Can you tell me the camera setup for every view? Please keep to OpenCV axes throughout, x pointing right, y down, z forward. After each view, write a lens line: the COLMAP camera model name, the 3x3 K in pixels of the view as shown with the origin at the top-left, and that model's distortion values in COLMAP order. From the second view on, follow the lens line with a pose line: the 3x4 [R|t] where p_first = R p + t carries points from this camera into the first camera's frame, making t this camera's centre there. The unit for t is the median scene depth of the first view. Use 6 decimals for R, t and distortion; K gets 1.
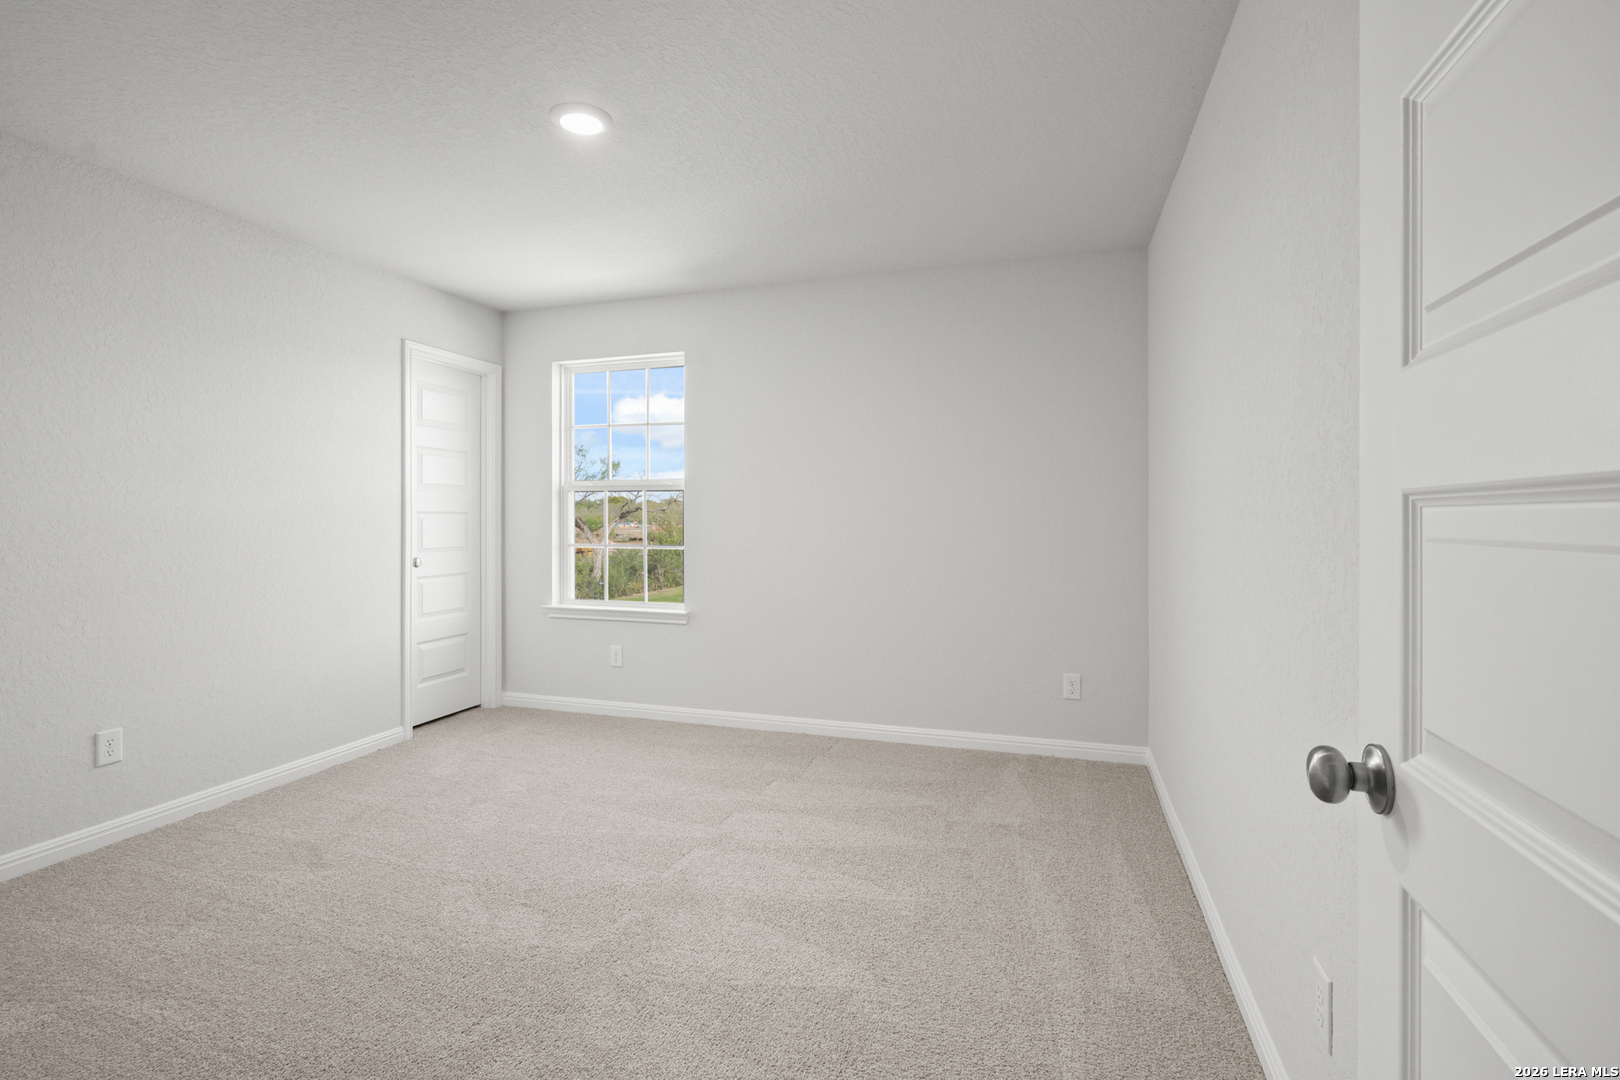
lens RADIAL K [[738.7, 0, 808.3], [0, 738.7, 516.1], [0, 0, 1]] dist [-0.000907, -0.000079]
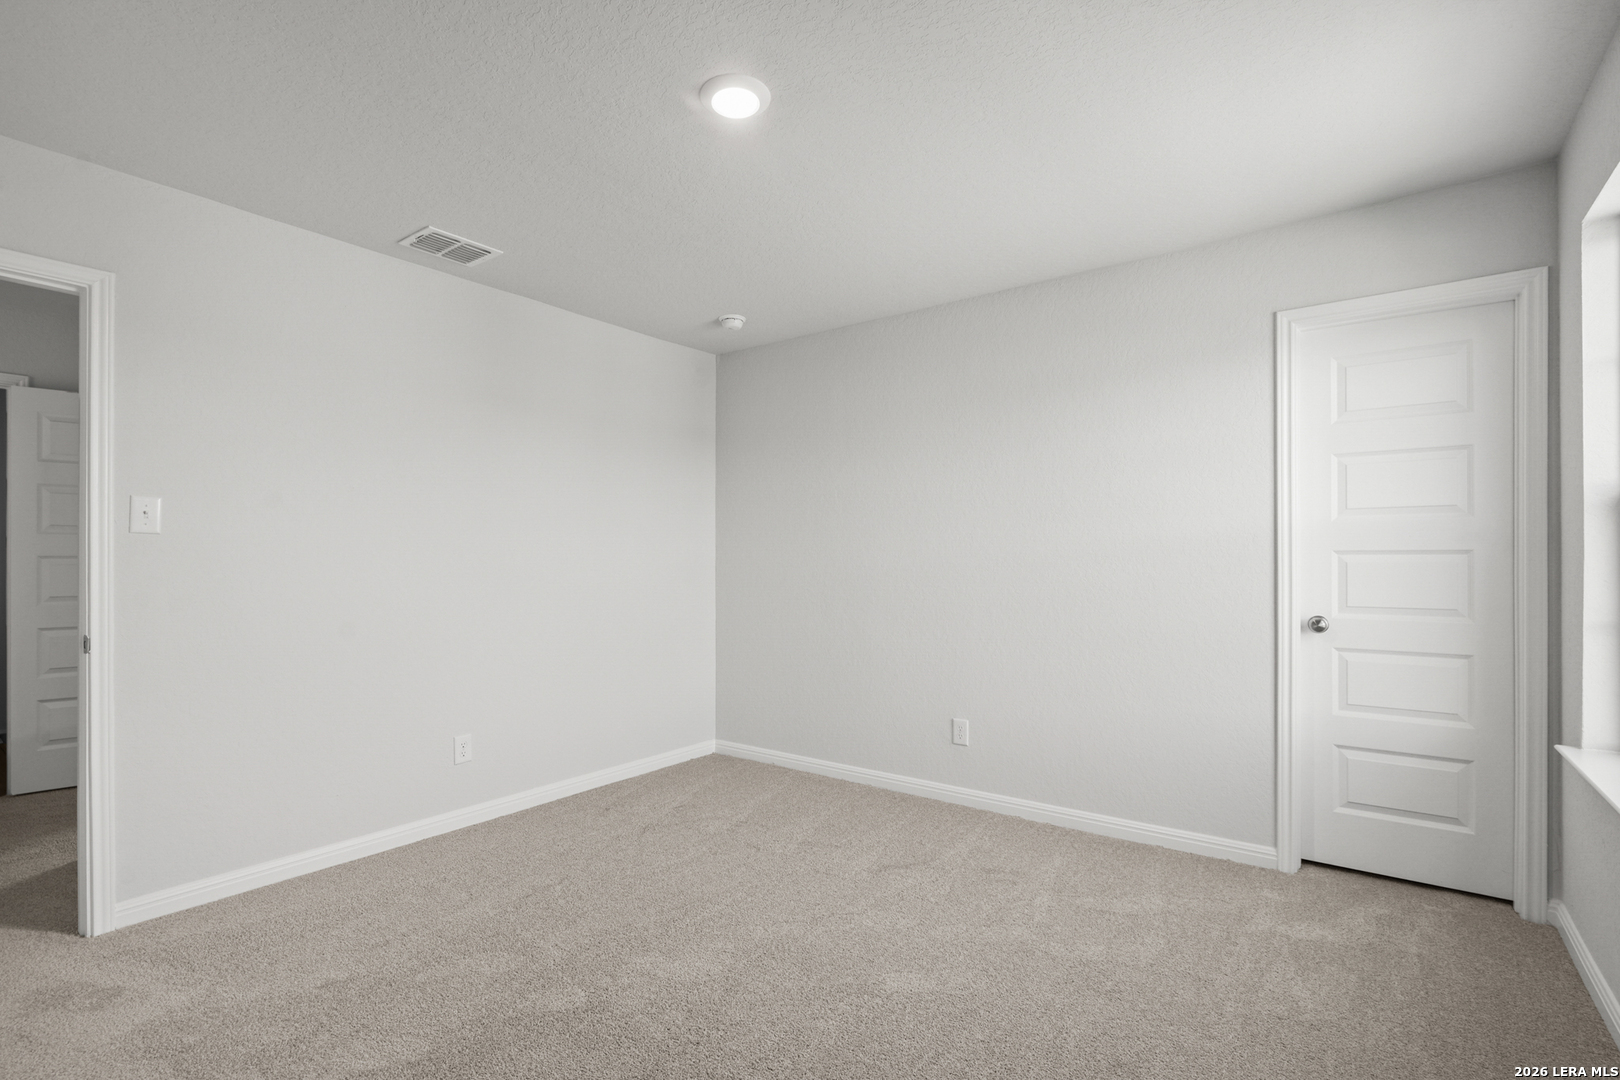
lens RADIAL K [[749.4, 0, 815.6], [0, 749.4, 548.9], [0, 0, 1]] dist [-0.003765, -0.000070]
pose [[-0.317181, -0.011628, -0.948294, 0.287135], [0.003487, 0.999904, -0.013427, -0.000137], [0.948358, -0.007565, -0.317110, 0.804208]]
